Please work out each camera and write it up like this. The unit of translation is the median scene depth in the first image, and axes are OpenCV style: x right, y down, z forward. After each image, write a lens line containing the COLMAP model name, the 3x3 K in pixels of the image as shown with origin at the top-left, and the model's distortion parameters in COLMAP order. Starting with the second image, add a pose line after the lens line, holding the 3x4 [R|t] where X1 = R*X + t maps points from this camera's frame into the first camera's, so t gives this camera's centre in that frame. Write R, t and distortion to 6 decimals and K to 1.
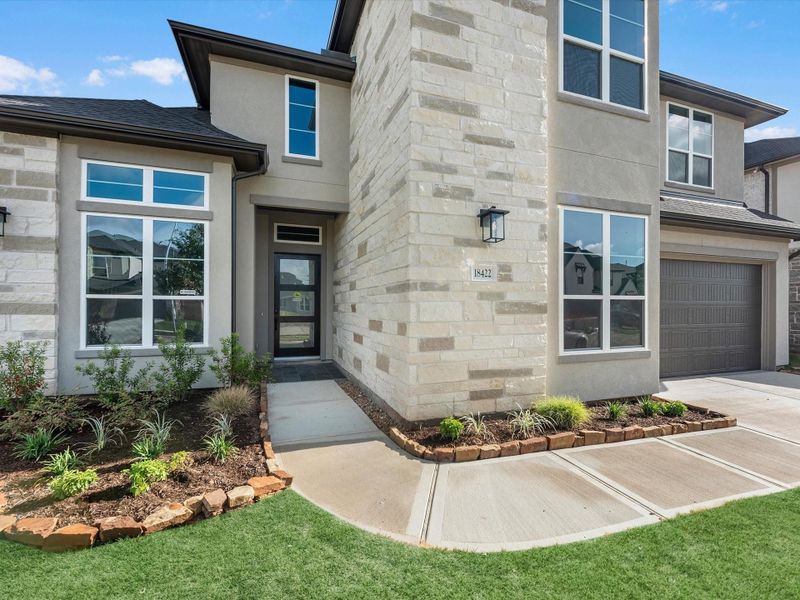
lens RADIAL K [[372.8, 0, 399.2], [0, 372.8, 297.3], [0, 0, 1]] dist [-0.010836, -0.001652]
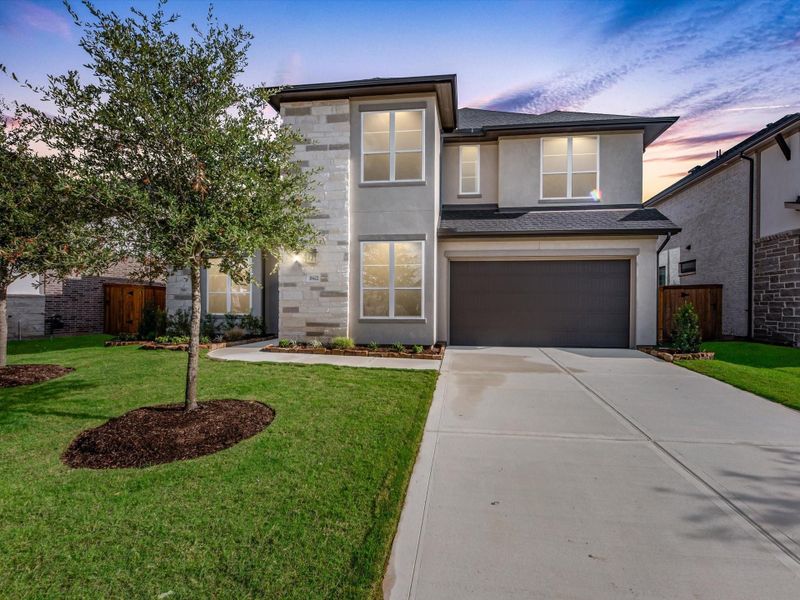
lens RADIAL K [[372.8, 0, 406.5], [0, 372.8, 301.8], [0, 0, 1]] dist [-0.010836, -0.001652]
pose [[0.901580, -0.007496, -0.432547, 1.566622], [0.008225, 0.999966, -0.000186, 0.074212], [0.432534, -0.003390, 0.901611, -0.687718]]
